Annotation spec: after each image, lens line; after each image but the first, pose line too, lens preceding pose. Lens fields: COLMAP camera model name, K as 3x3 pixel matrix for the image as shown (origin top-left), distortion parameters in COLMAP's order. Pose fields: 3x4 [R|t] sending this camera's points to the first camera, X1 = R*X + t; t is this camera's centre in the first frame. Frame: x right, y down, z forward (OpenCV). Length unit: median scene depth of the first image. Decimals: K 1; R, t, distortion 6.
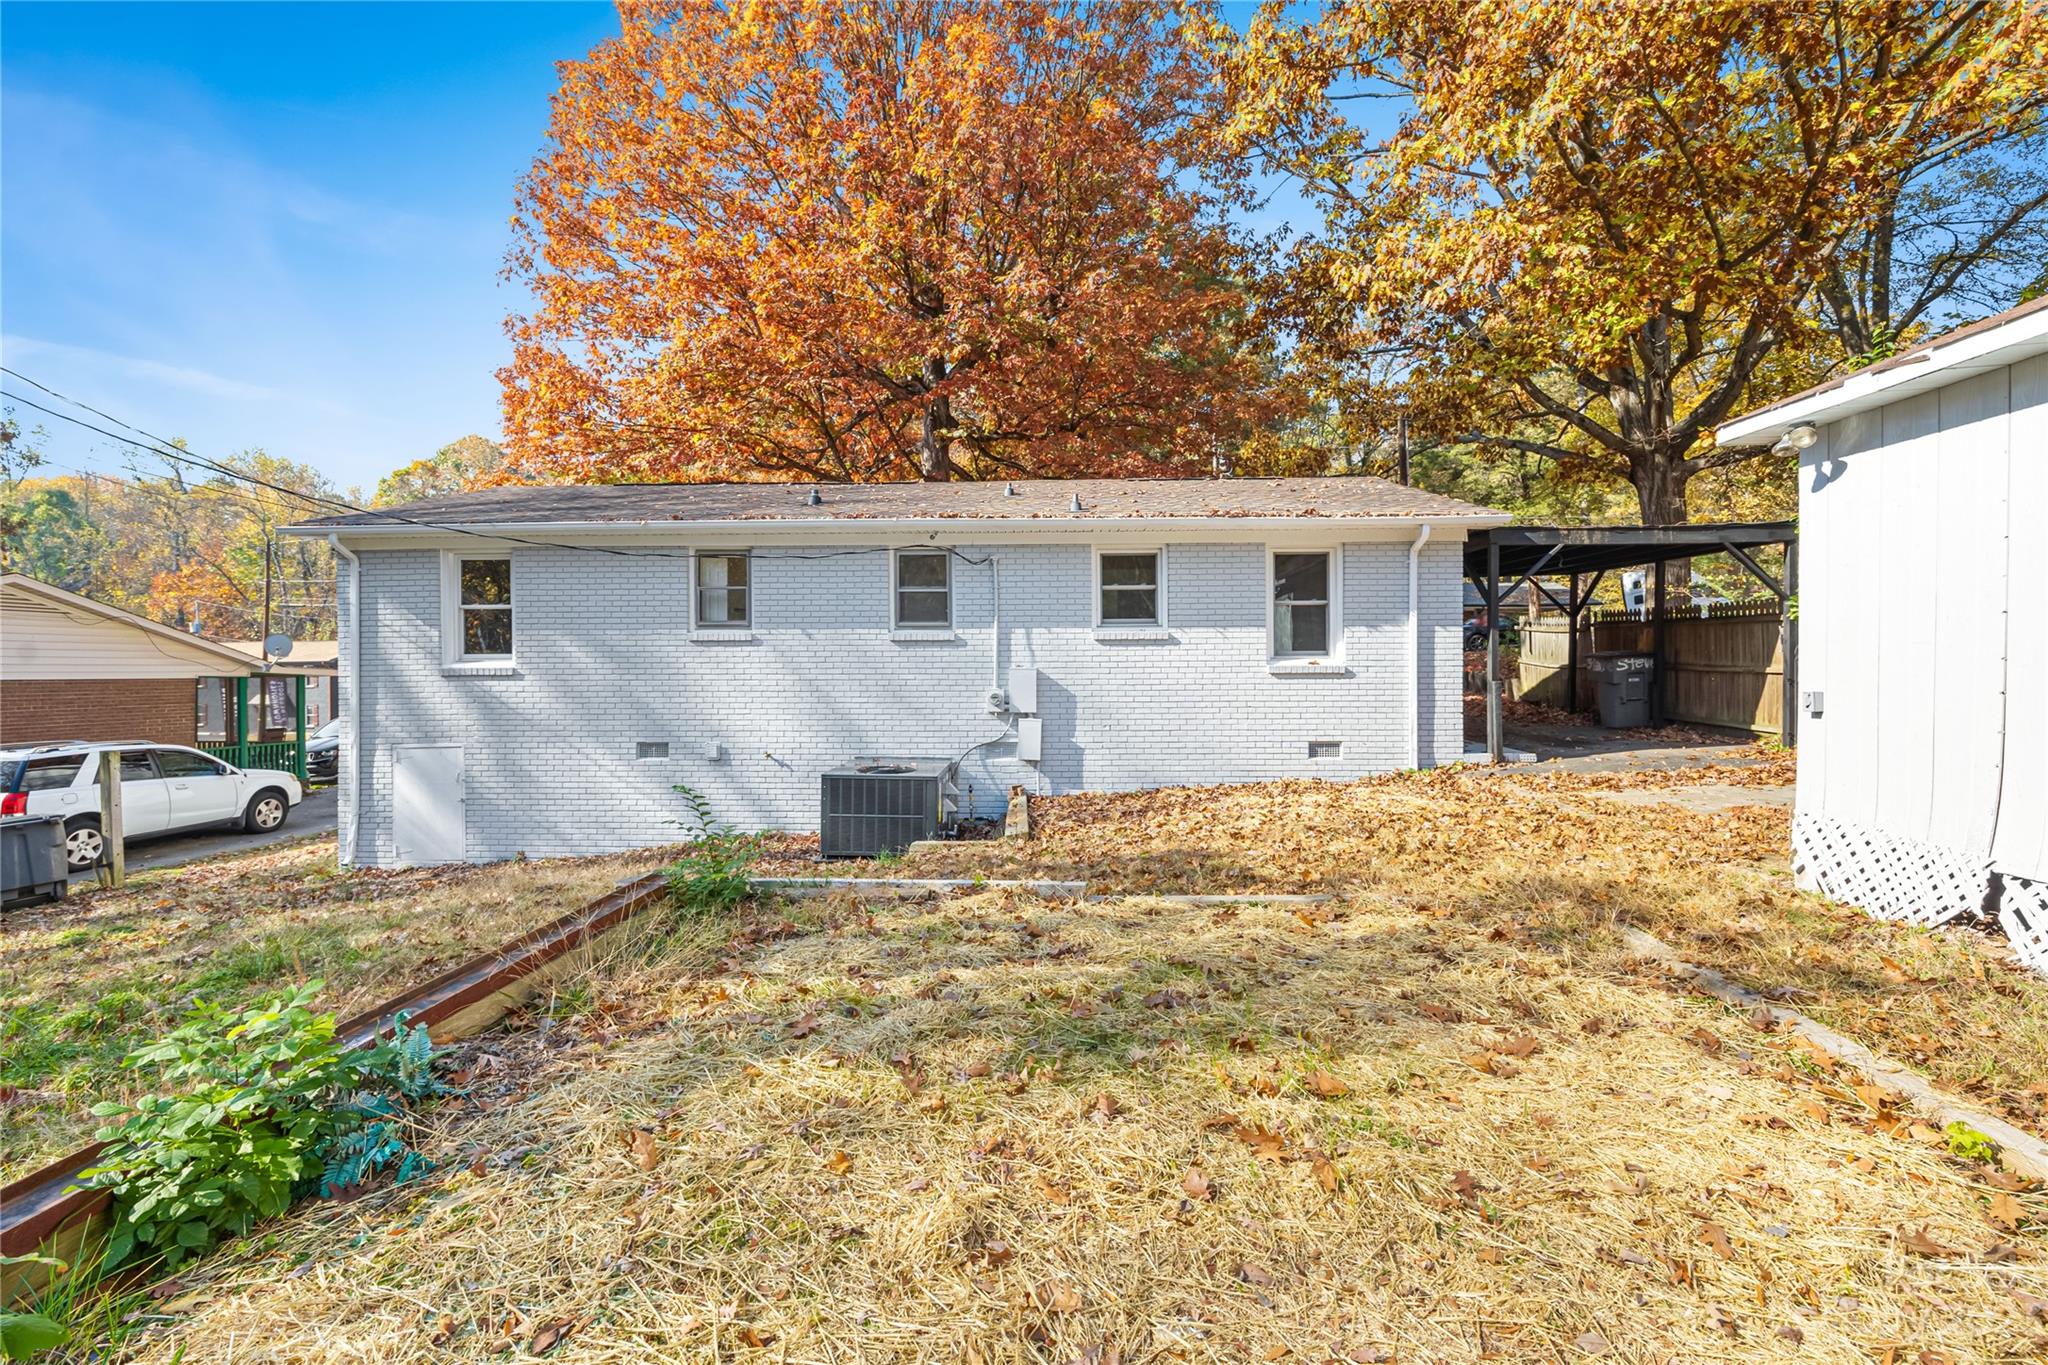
lens RADIAL K [[833.8, 0, 1017.4], [0, 833.8, 678.9], [0, 0, 1]] dist [0.001109, 0.000476]
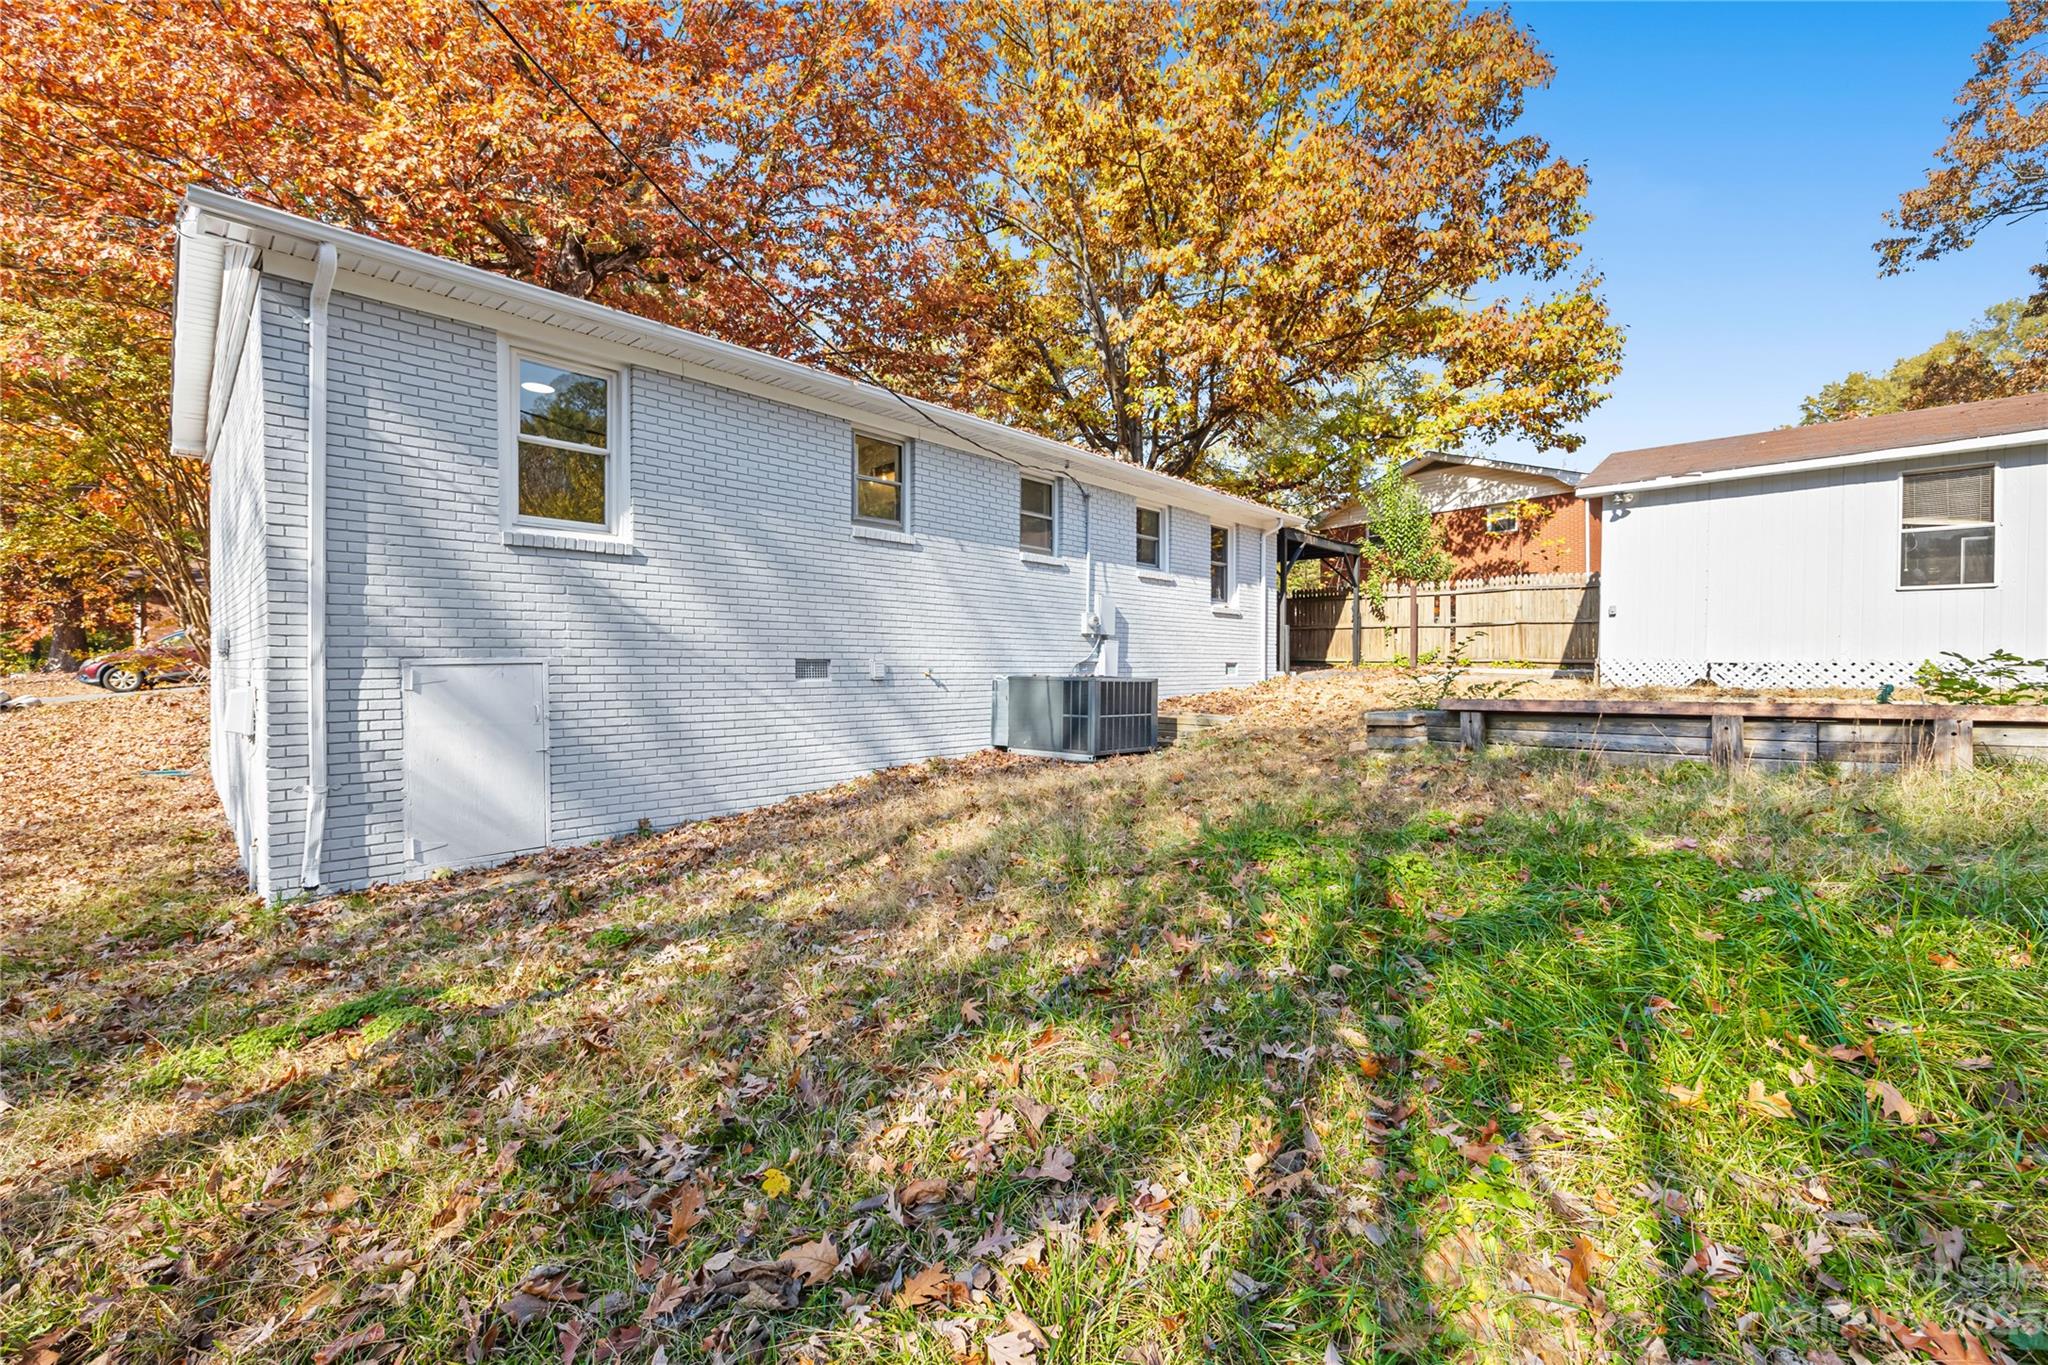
lens RADIAL K [[833.8, 0, 1017.4], [0, 833.8, 678.9], [0, 0, 1]] dist [0.001109, 0.000476]
pose [[0.660044, -0.004479, 0.751213, -0.909426], [0.009971, 0.999946, -0.002798, 0.099365], [-0.751160, 0.009337, 0.660054, 0.328779]]
